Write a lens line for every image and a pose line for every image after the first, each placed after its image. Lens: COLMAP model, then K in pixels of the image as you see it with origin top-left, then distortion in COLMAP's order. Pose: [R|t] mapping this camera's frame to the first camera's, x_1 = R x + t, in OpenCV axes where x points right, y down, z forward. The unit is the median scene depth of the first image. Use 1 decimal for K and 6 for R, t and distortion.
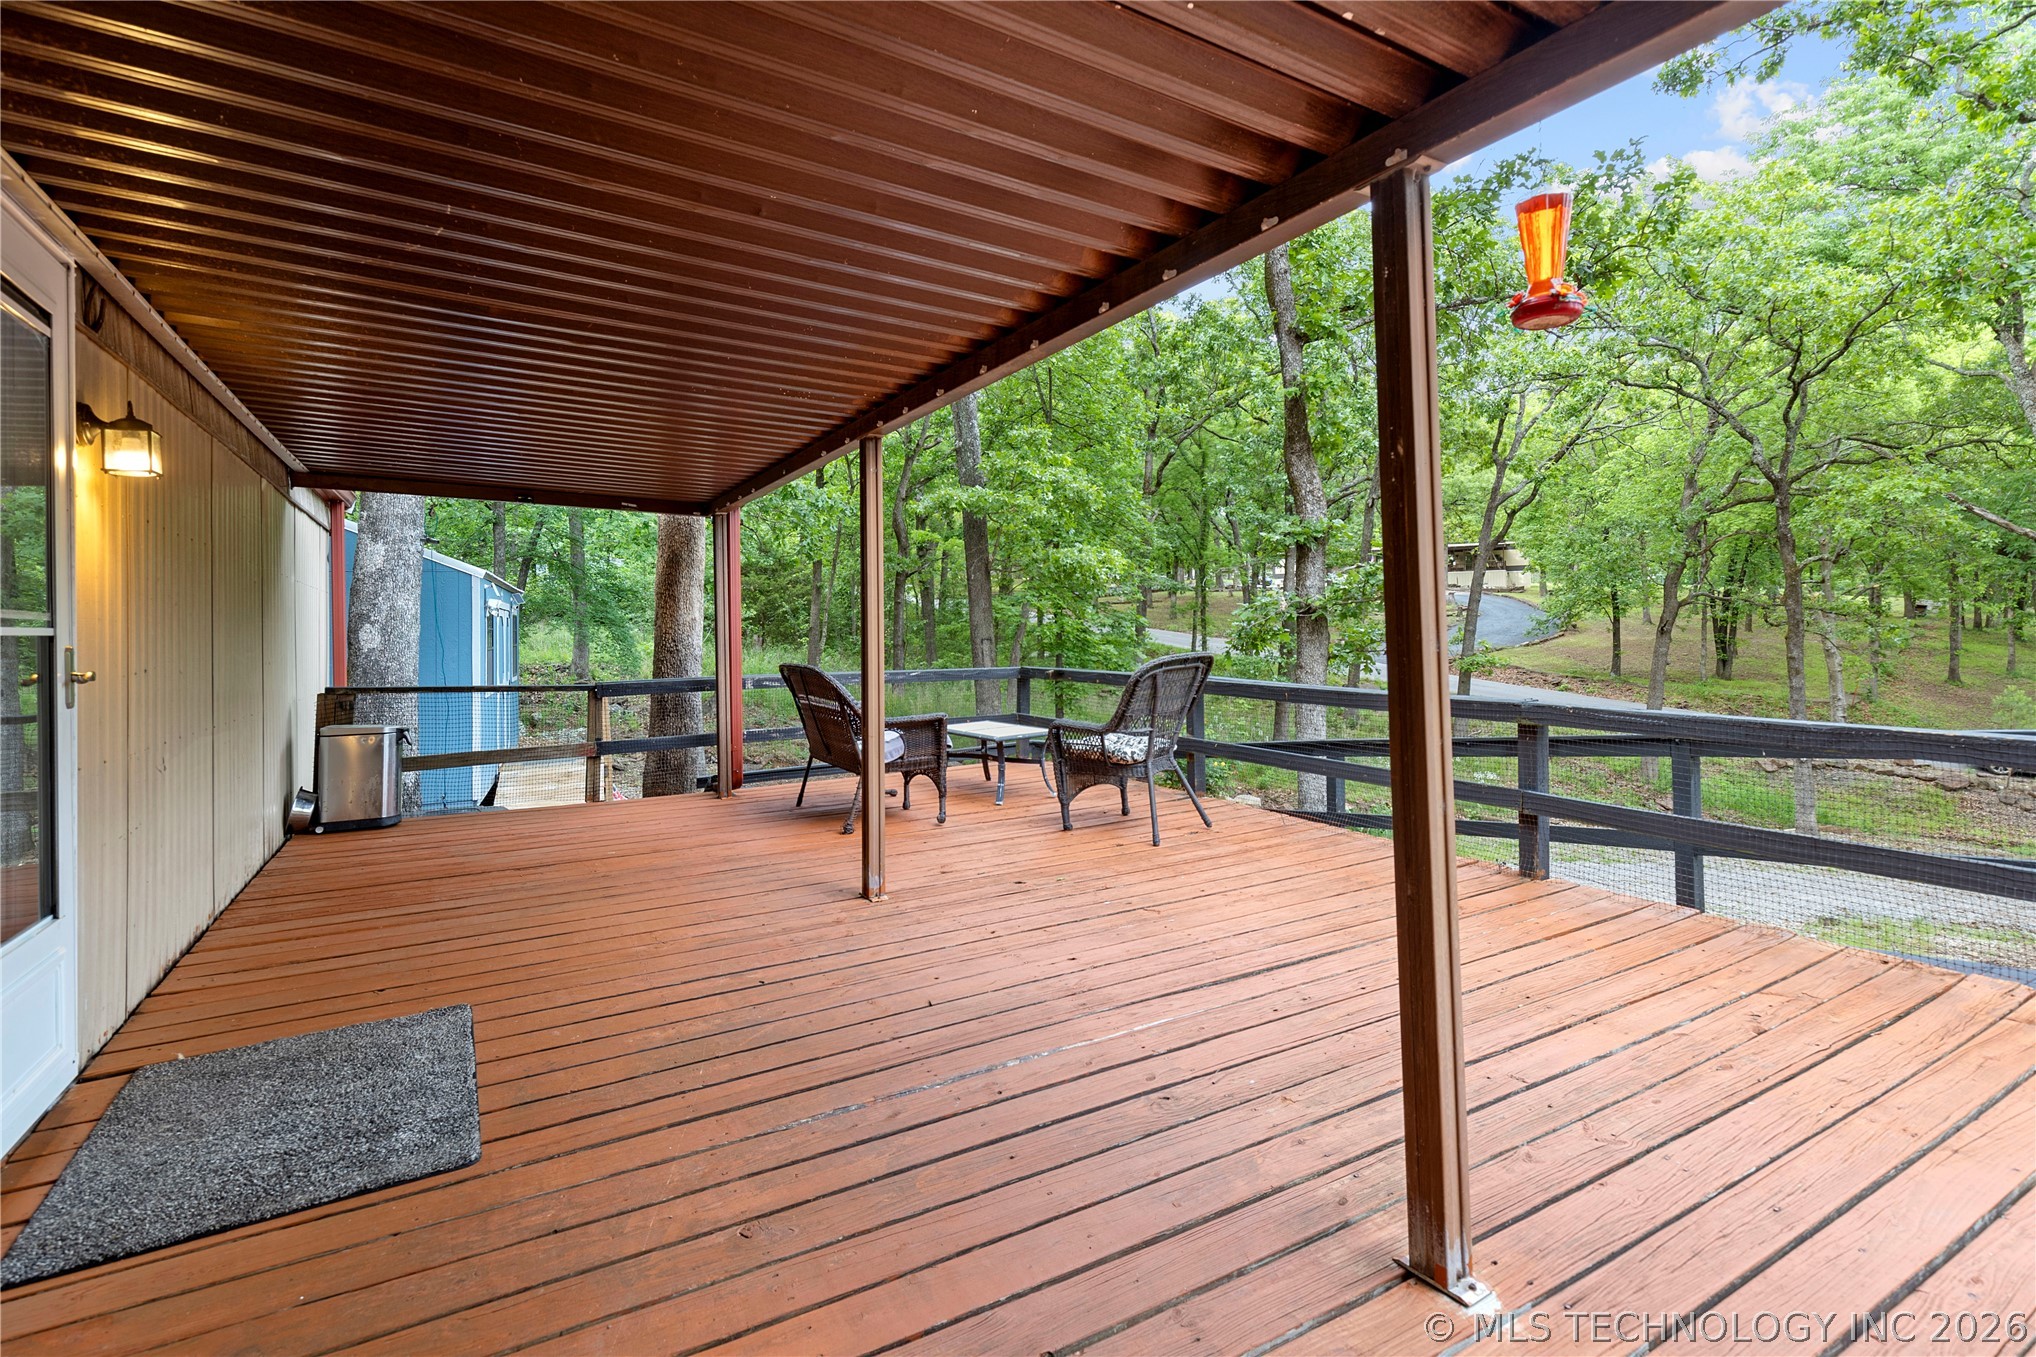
lens RADIAL K [[985.7, 0, 1018.0], [0, 985.7, 678.5], [0, 0, 1]] dist [-0.000693, -0.000178]
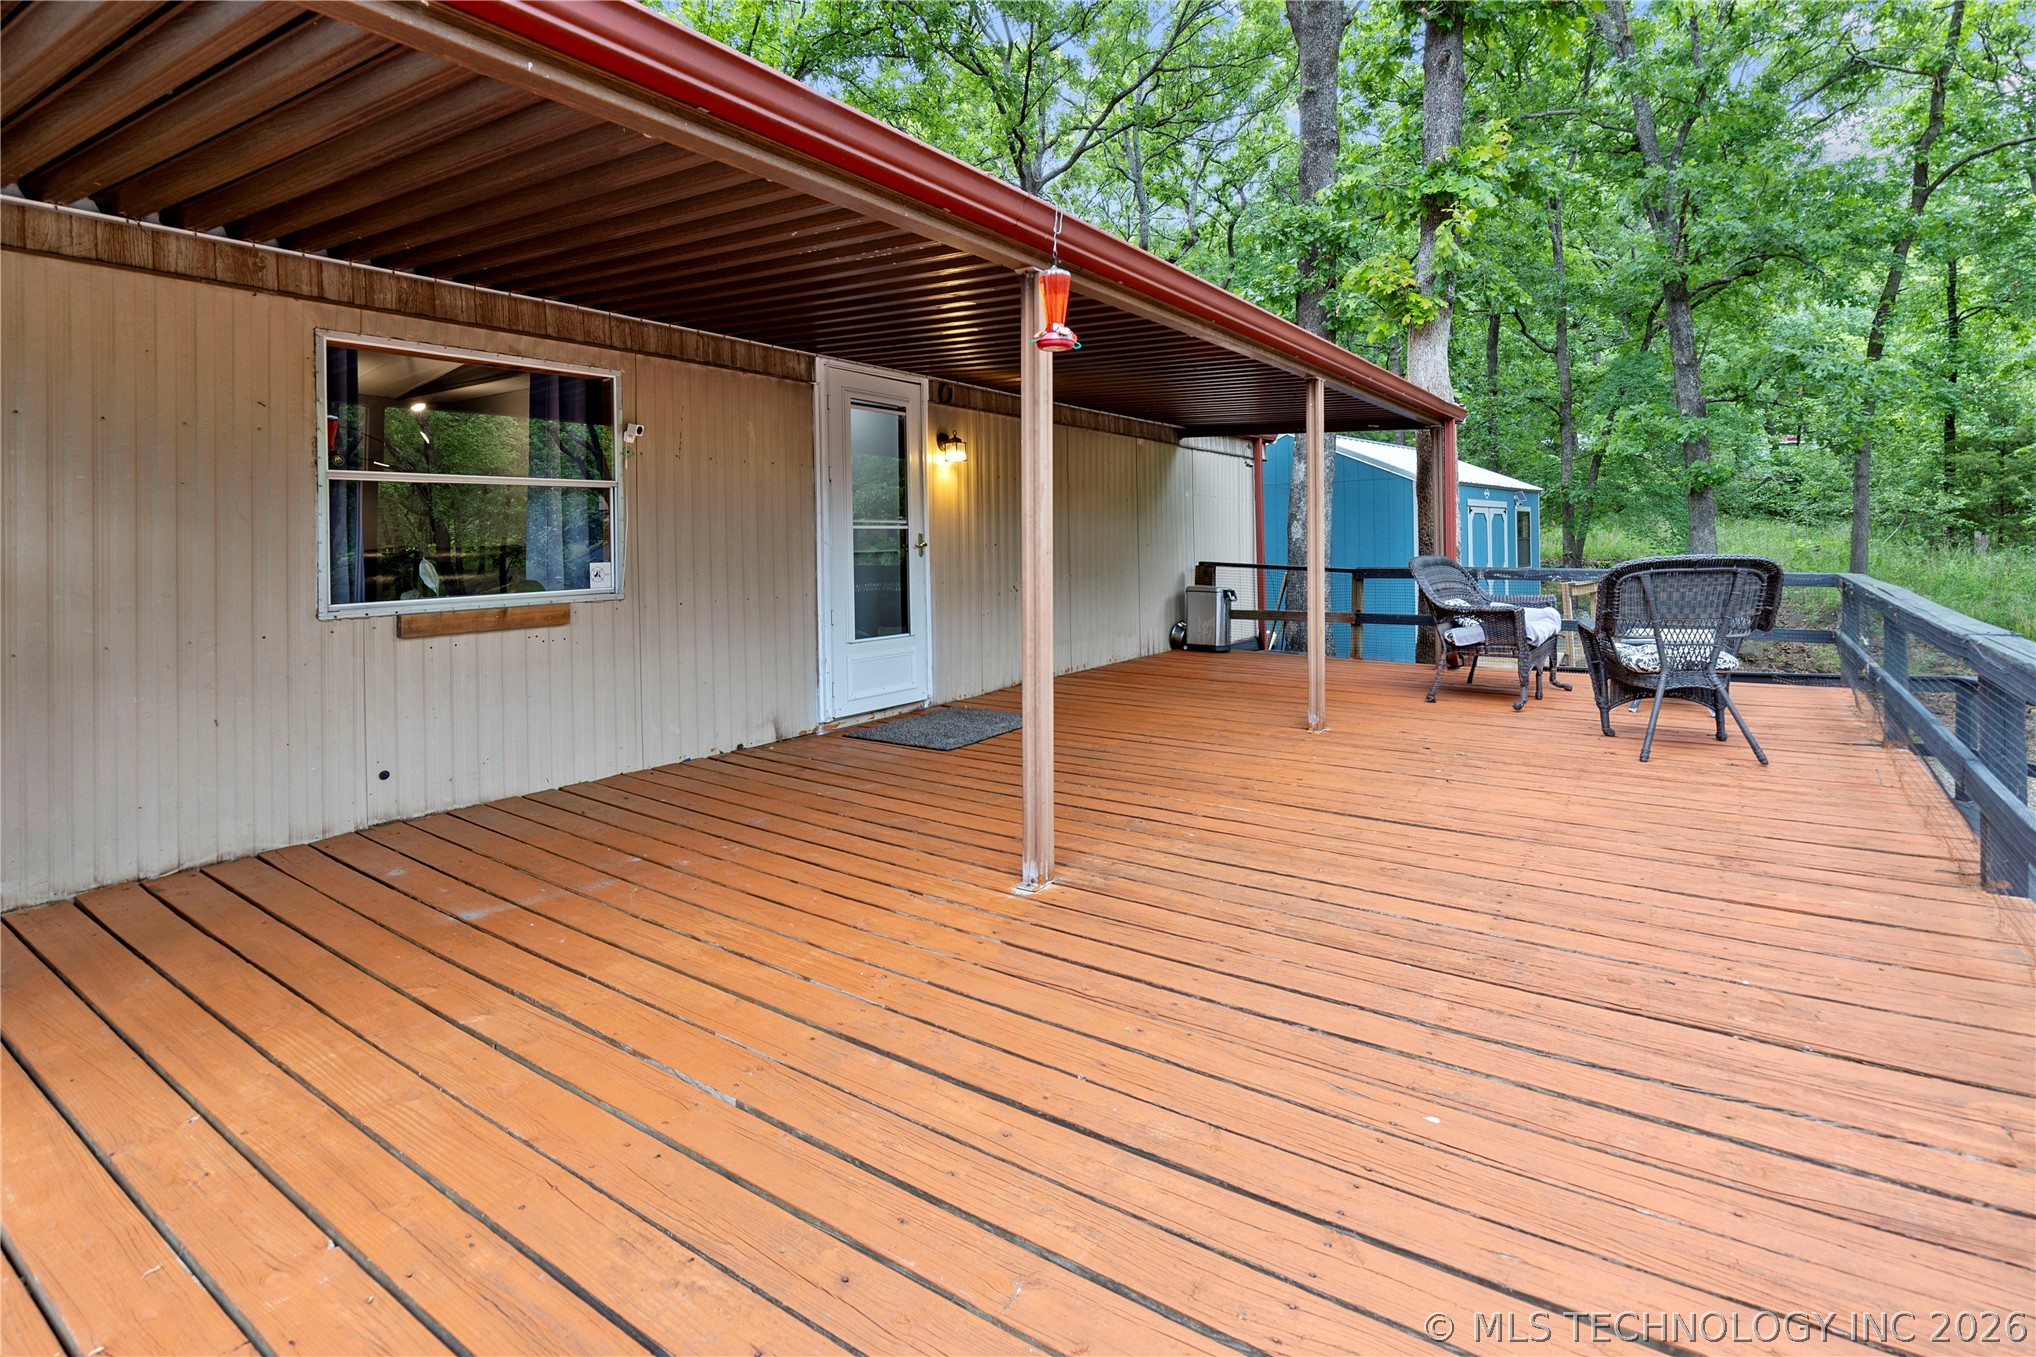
lens RADIAL K [[985.7, 0, 1018.0], [0, 985.7, 678.5], [0, 0, 1]] dist [-0.000693, -0.000178]
pose [[0.410638, 0.145540, -0.900108, 0.679825], [-0.048369, 0.989266, 0.137890, -0.009704], [0.910515, -0.013085, 0.413269, 0.059904]]
